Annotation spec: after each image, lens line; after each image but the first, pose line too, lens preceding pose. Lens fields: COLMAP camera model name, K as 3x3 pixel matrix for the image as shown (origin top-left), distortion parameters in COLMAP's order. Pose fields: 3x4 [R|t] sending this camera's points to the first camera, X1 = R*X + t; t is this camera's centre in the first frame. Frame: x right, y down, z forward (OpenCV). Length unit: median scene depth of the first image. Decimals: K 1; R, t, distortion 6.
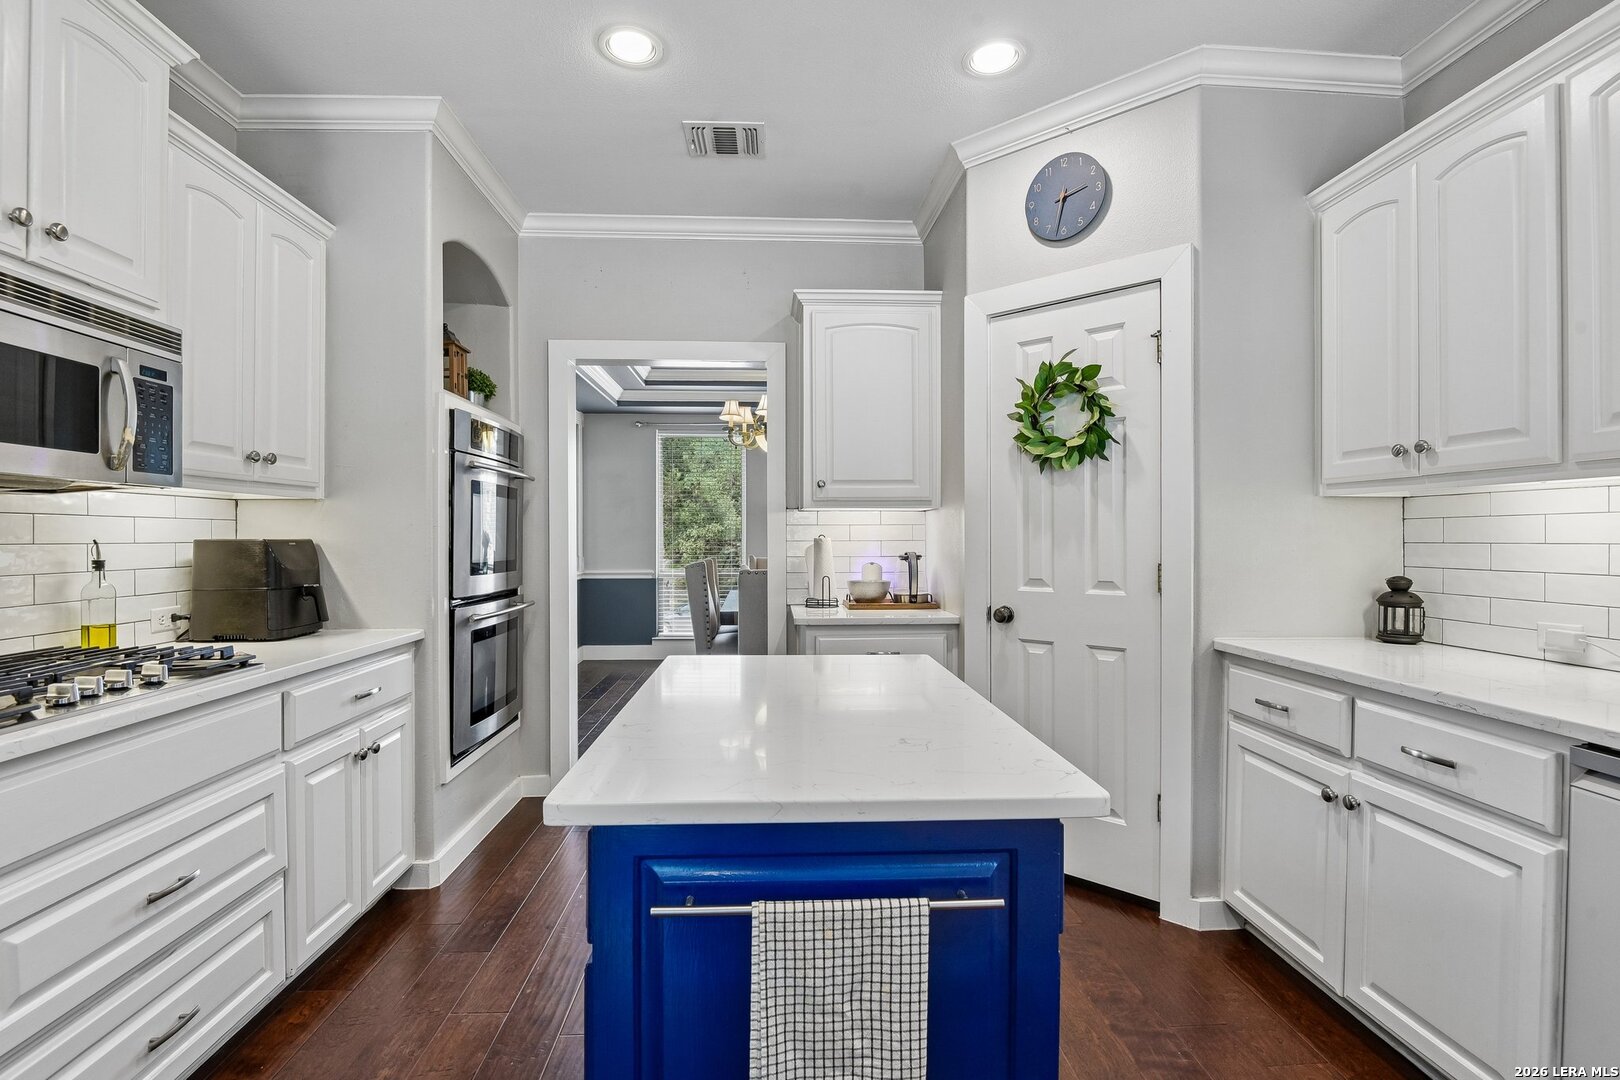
lens RADIAL K [[746.2, 0, 811.0], [0, 746.2, 540.0], [0, 0, 1]] dist [-0.006906, -0.007512]
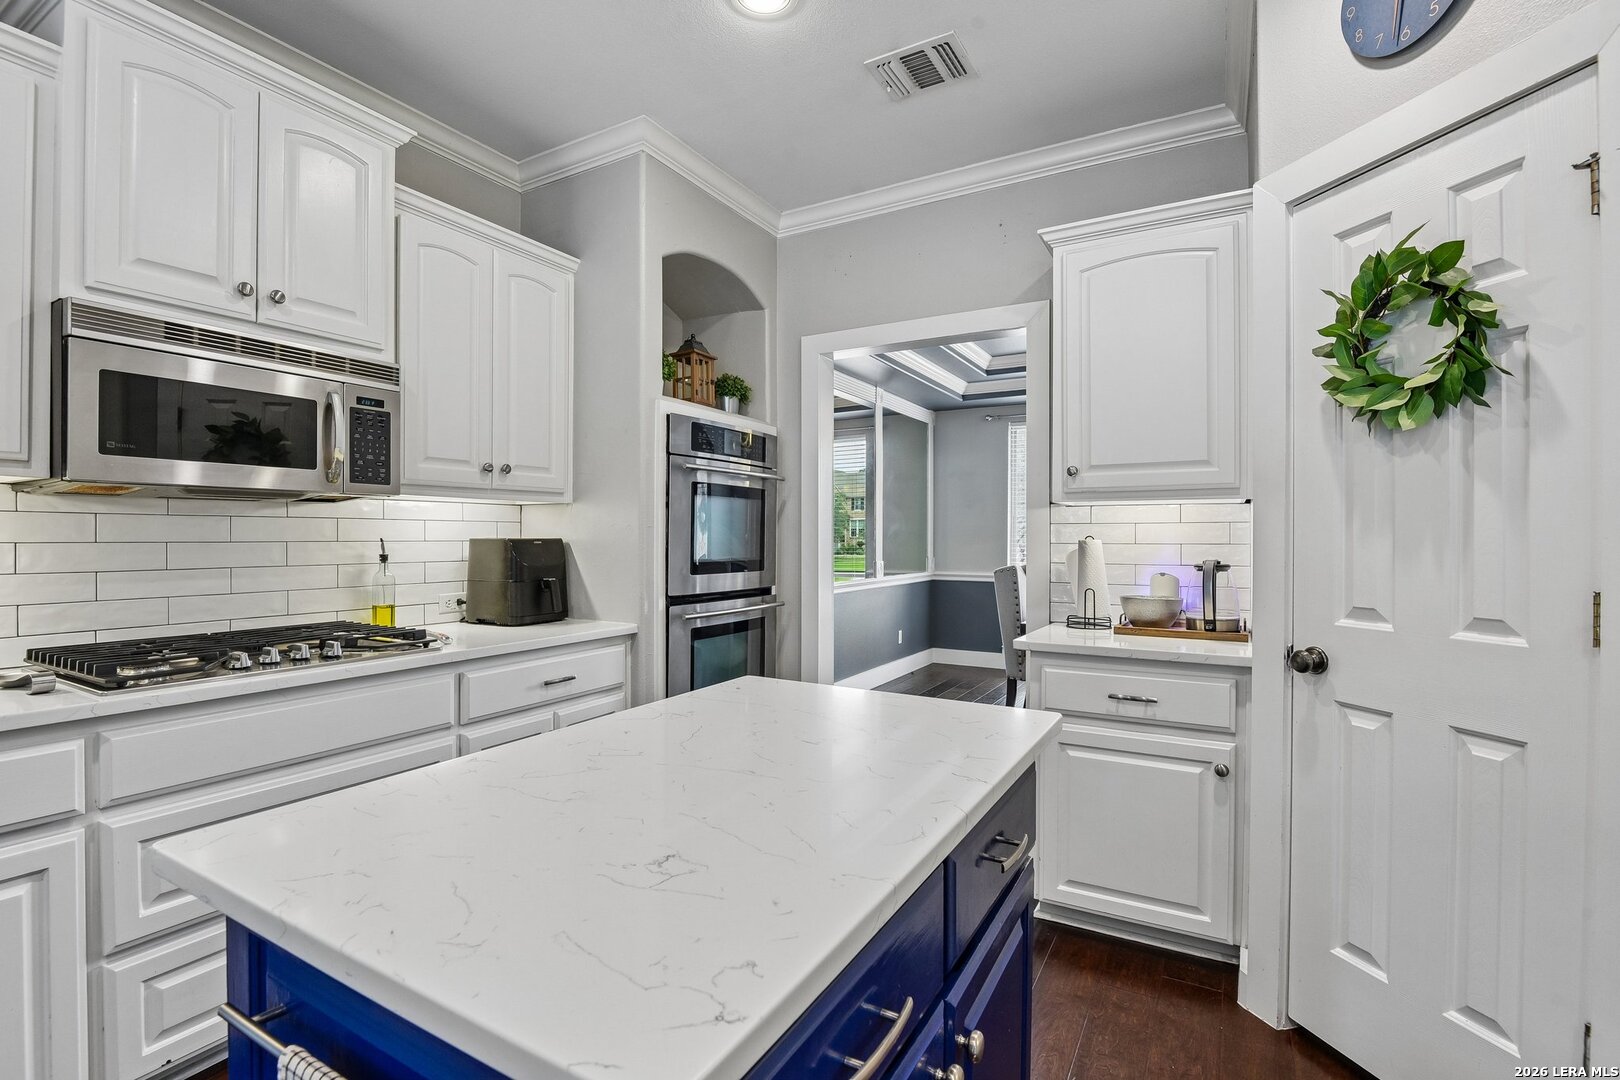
lens RADIAL K [[746.2, 0, 811.7], [0, 746.2, 540.1], [0, 0, 1]] dist [-0.006906, -0.007512]
pose [[0.840031, 0.005867, -0.542506, 0.269236], [-0.005899, 0.999981, 0.001680, -0.002828], [0.542506, 0.001790, 0.840050, 0.248600]]
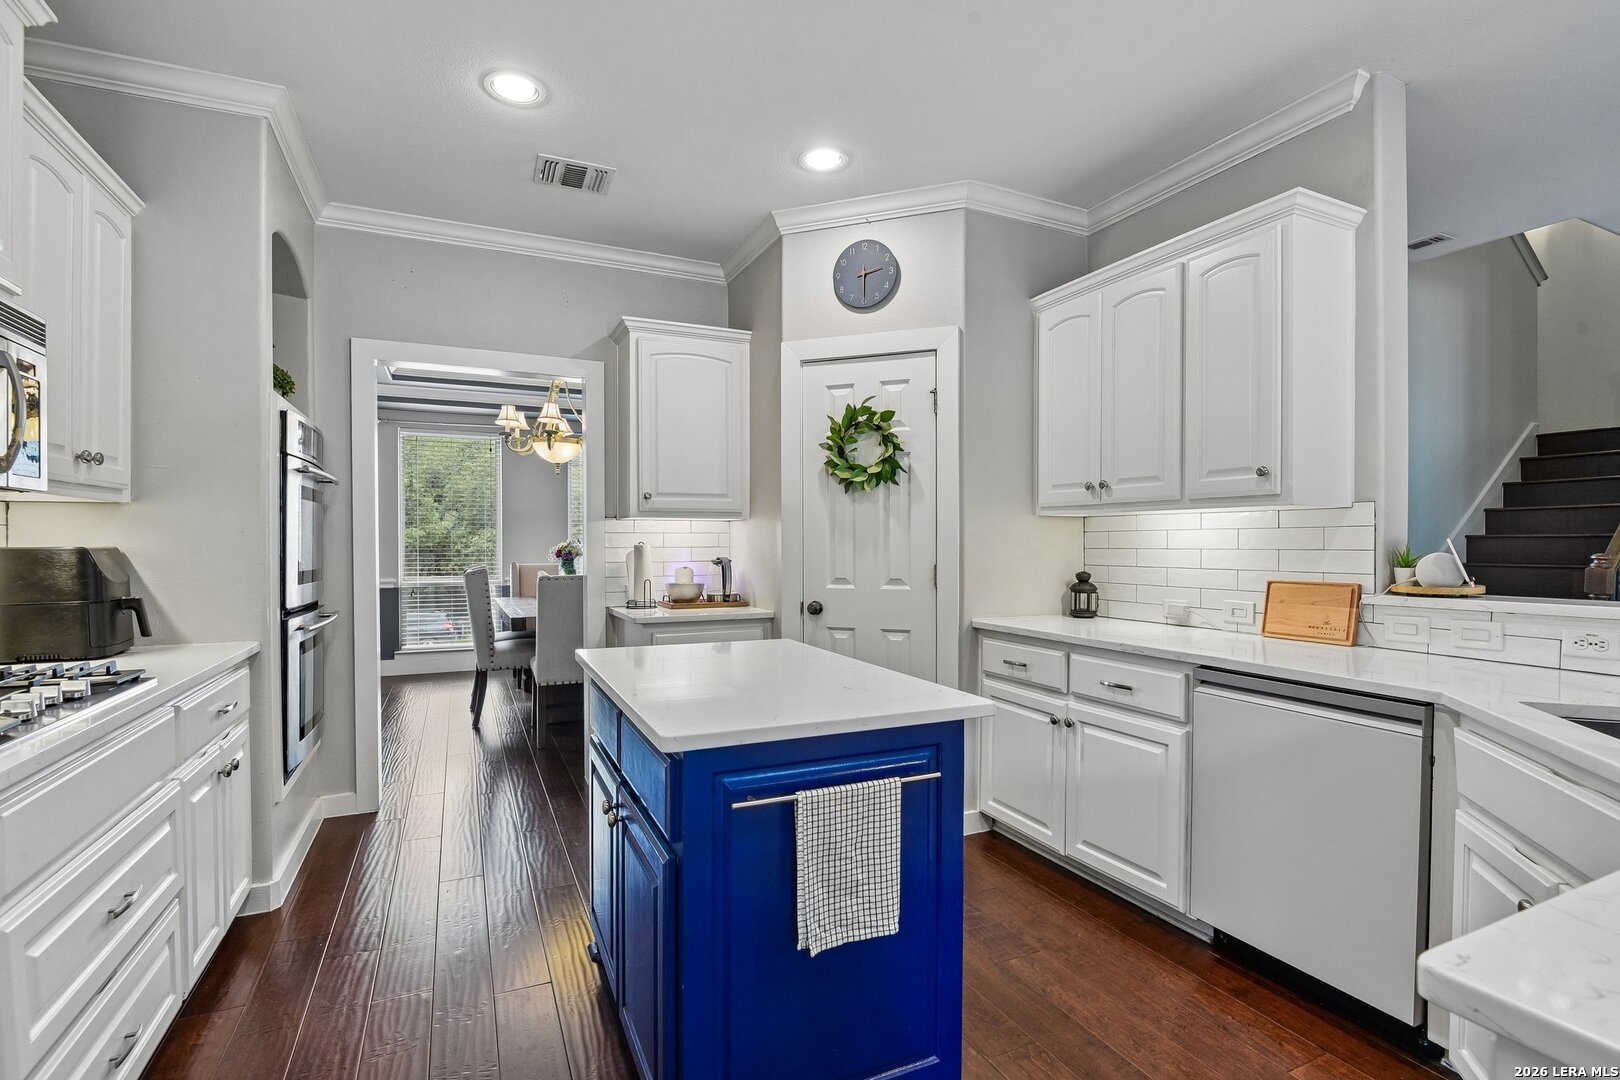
lens RADIAL K [[746.2, 0, 808.0], [0, 746.2, 550.5], [0, 0, 1]] dist [-0.006906, -0.007512]
pose [[0.929701, -0.003131, 0.368301, -0.221459], [0.000675, 0.999977, 0.006797, -0.002251], [-0.368314, -0.006070, 0.929682, -0.142890]]
